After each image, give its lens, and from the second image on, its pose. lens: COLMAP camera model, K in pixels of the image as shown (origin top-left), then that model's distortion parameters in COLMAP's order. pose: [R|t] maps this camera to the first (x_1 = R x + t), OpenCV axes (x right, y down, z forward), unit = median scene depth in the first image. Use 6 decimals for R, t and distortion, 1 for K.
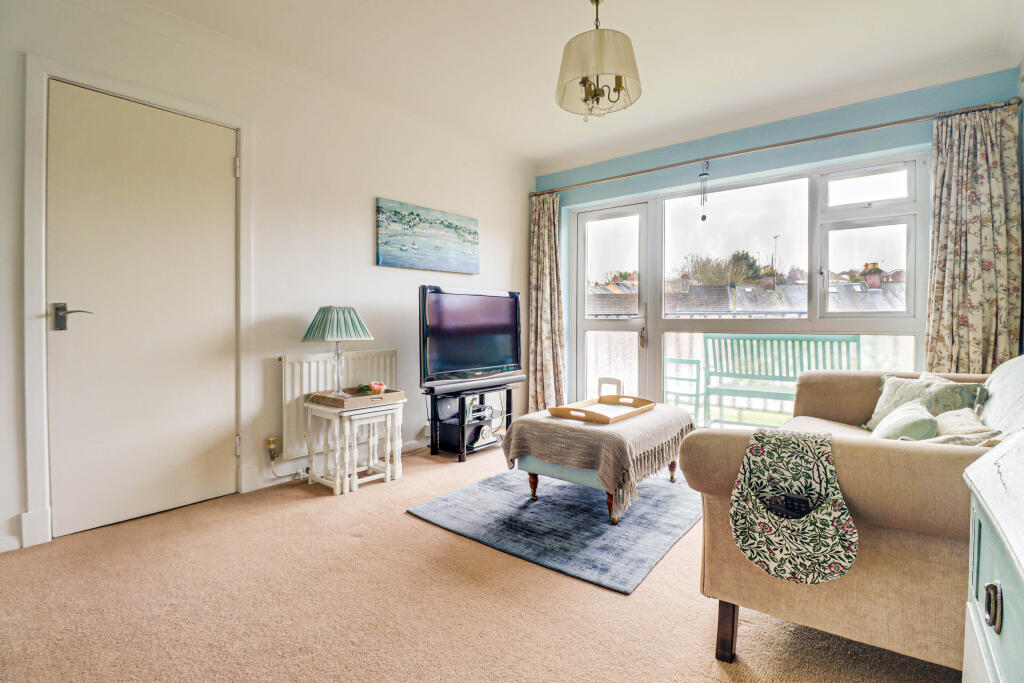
lens RADIAL K [[481.2, 0, 512.7], [0, 481.2, 325.3], [0, 0, 1]] dist [0.002555, -0.012440]
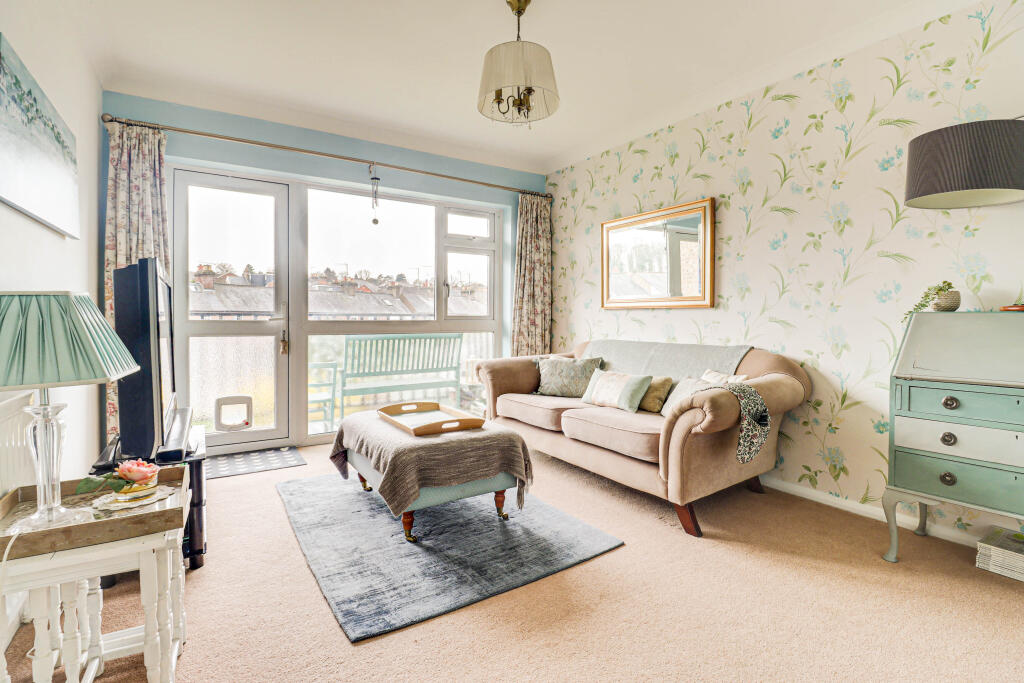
lens RADIAL K [[481.2, 0, 512.7], [0, 481.2, 325.3], [0, 0, 1]] dist [0.002555, -0.012440]
pose [[0.317104, -0.010762, 0.948330, -0.503609], [0.009018, 0.999925, 0.008332, -0.010142], [-0.948348, 0.005910, 0.317177, 0.427100]]
